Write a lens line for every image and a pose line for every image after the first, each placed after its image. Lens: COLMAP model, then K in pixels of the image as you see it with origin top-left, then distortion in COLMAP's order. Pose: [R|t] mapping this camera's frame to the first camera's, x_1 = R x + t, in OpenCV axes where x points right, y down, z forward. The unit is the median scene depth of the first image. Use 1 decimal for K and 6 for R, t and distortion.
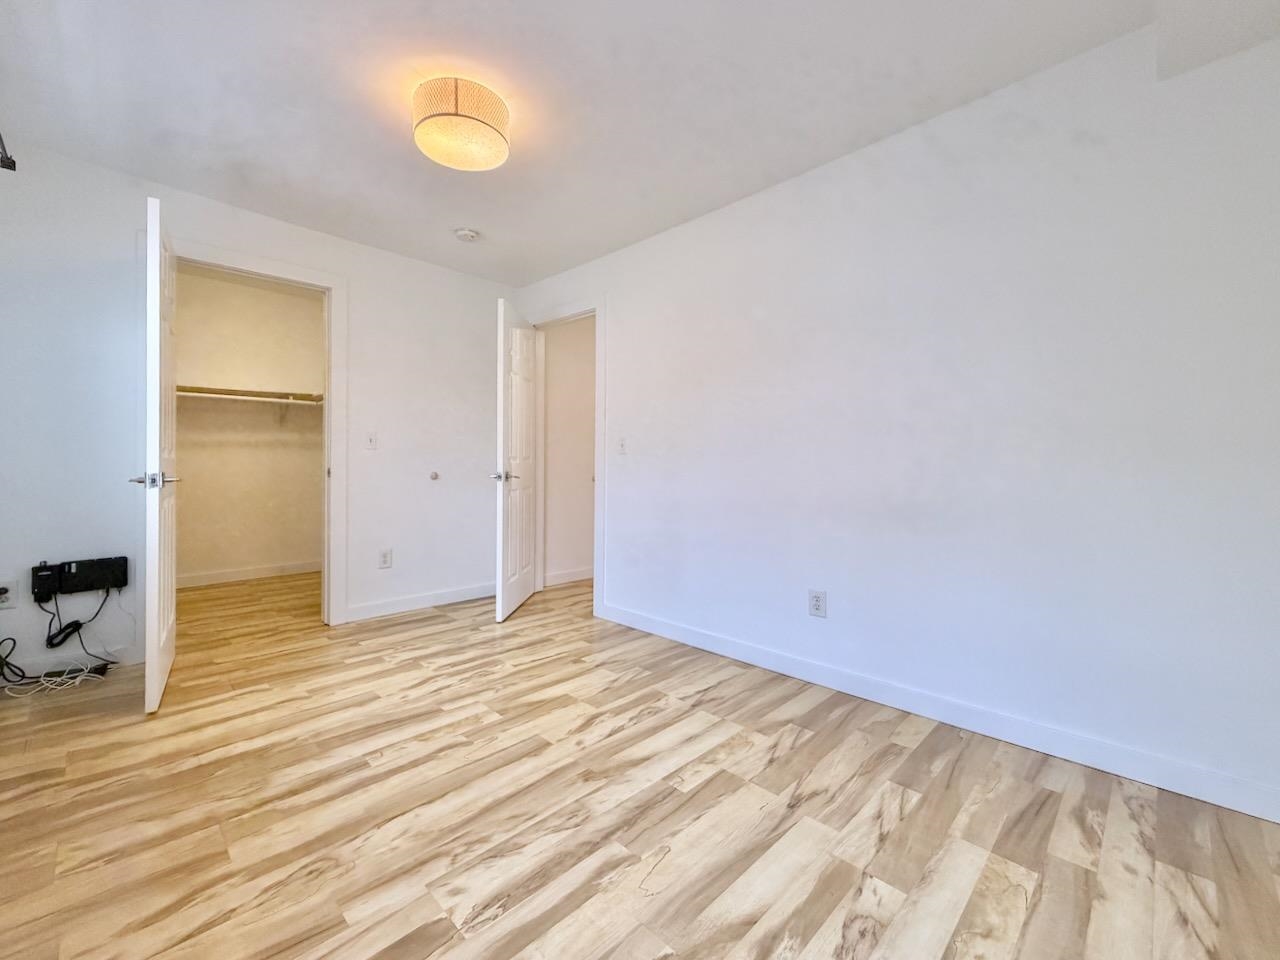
lens RADIAL K [[543.2, 0, 638.2], [0, 543.2, 459.9], [0, 0, 1]] dist [-0.000165, 0.000174]
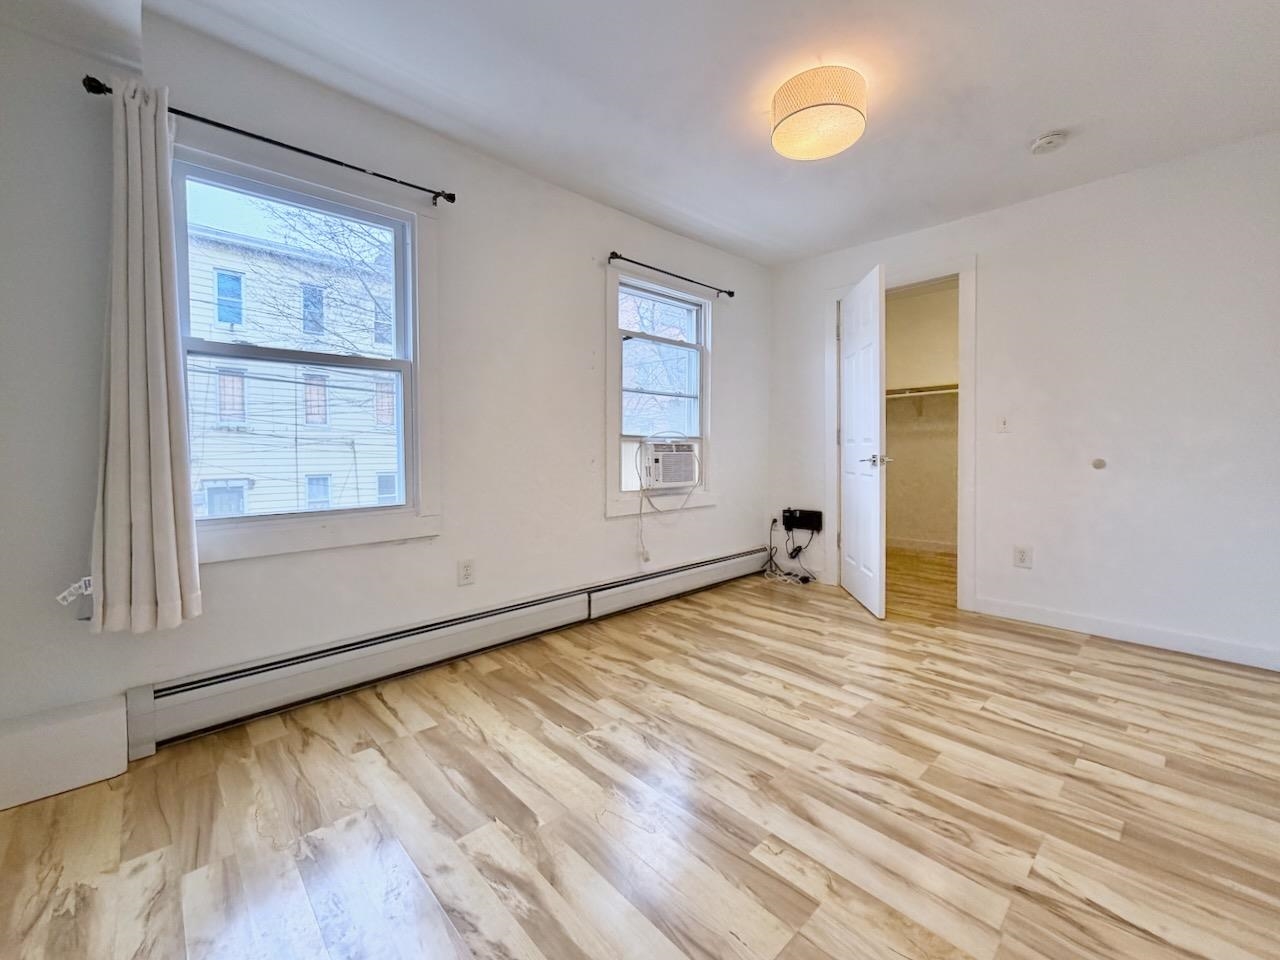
lens RADIAL K [[525.6, 0, 638.3], [0, 525.6, 475.7], [0, 0, 1]] dist [-0.000524, 0.000274]
pose [[-0.042997, 0.044101, -0.998101, 0.671842], [0.010609, 0.998989, 0.043684, 0.009915], [0.999019, -0.008710, -0.043421, 0.687626]]
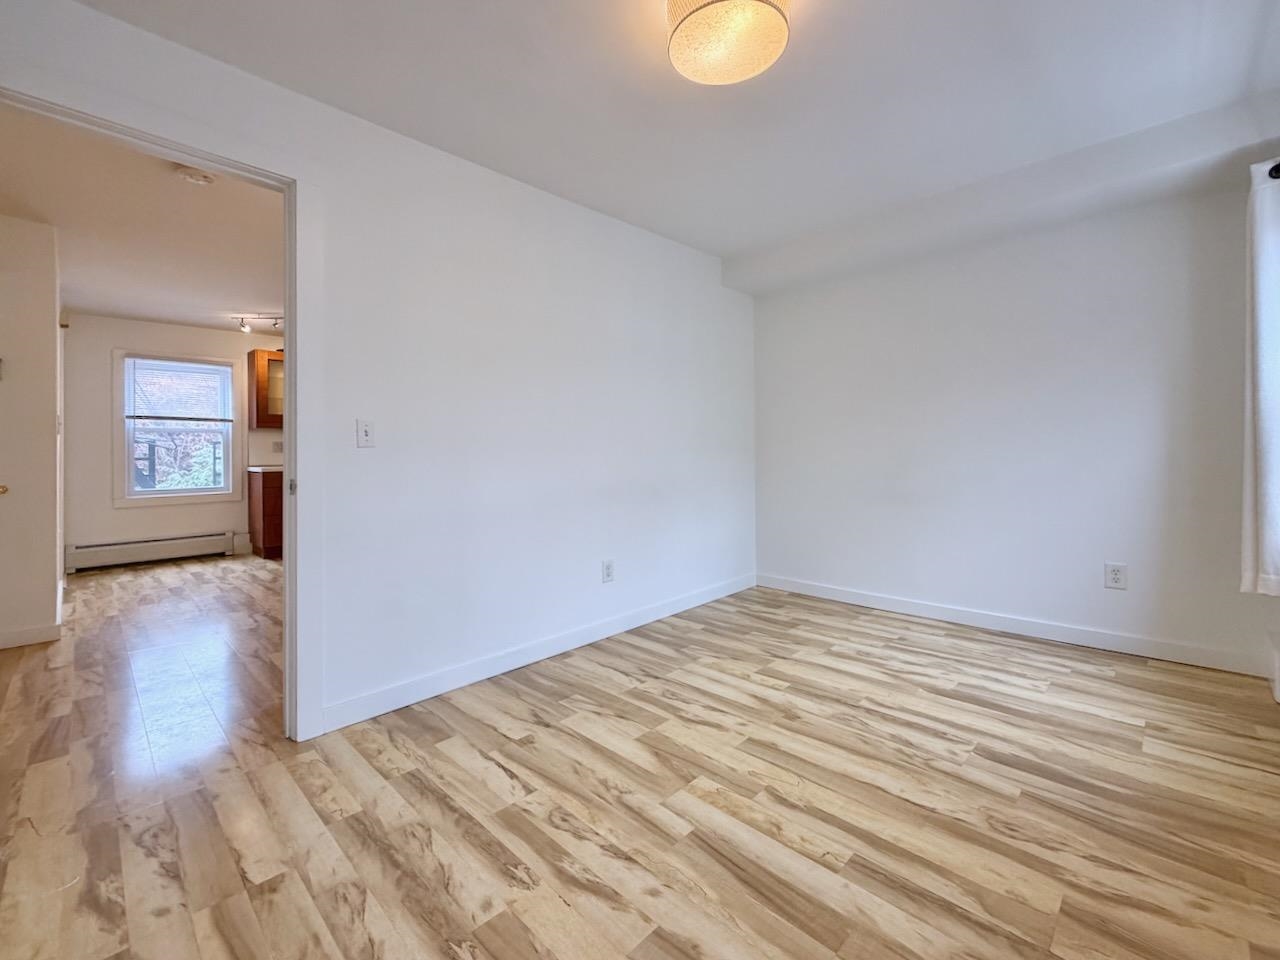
lens RADIAL K [[543.2, 0, 638.2], [0, 543.2, 459.9], [0, 0, 1]] dist [-0.000165, 0.000174]
pose [[-0.008519, -0.017136, 0.999817, -1.069673], [0.005380, 0.999838, 0.017183, -0.012830], [-0.999949, 0.005525, -0.008425, 1.117577]]
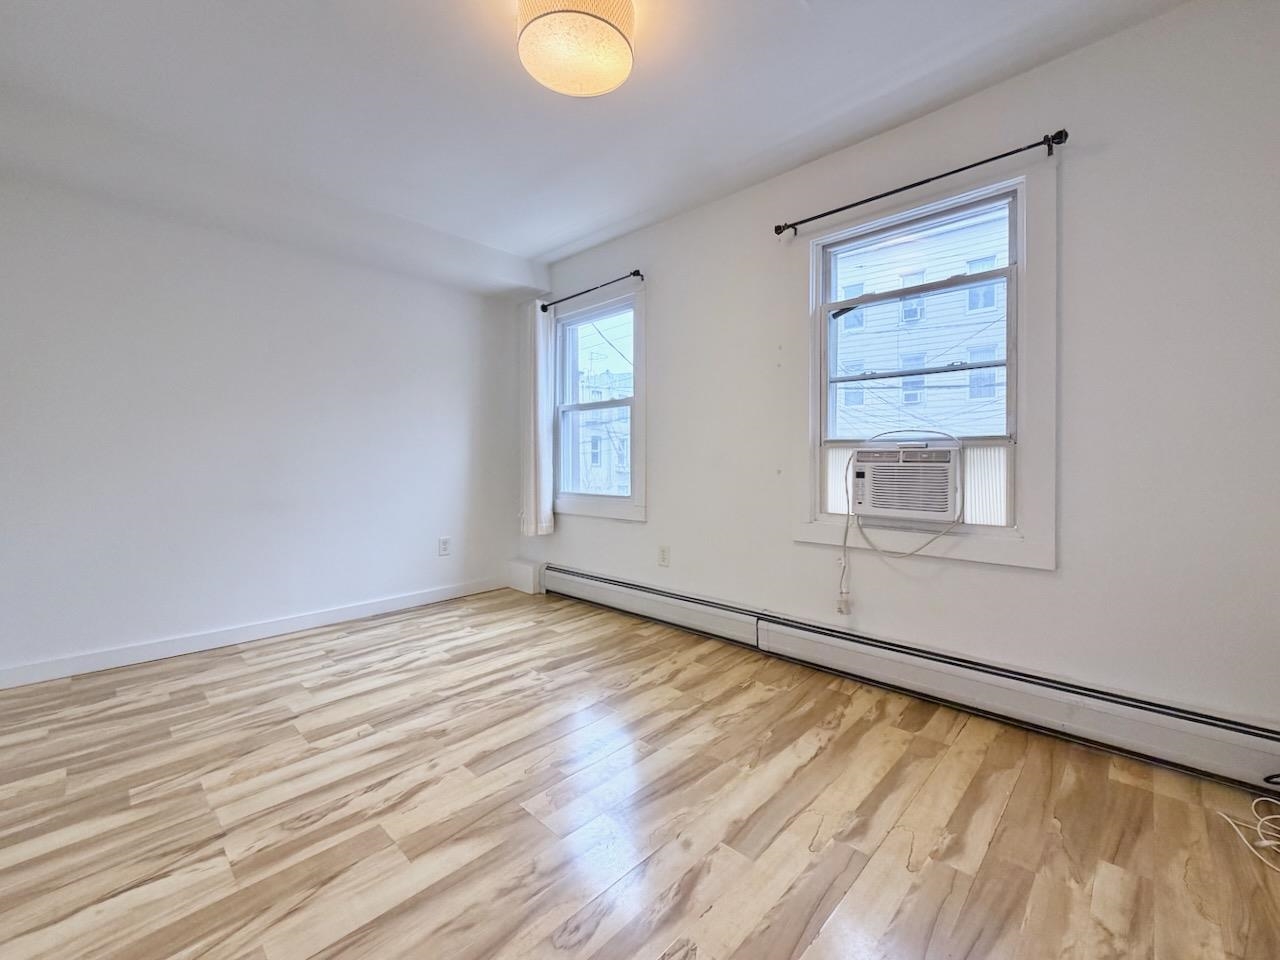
lens RADIAL K [[528.7, 0, 644.2], [0, 528.7, 460.2], [0, 0, 1]] dist [-0.000584, -0.000213]
pose [[-0.999774, -0.006210, -0.020335, -0.405175], [-0.006117, 0.999970, -0.004650, 0.012722], [0.020363, -0.004525, -0.999782, 1.745848]]
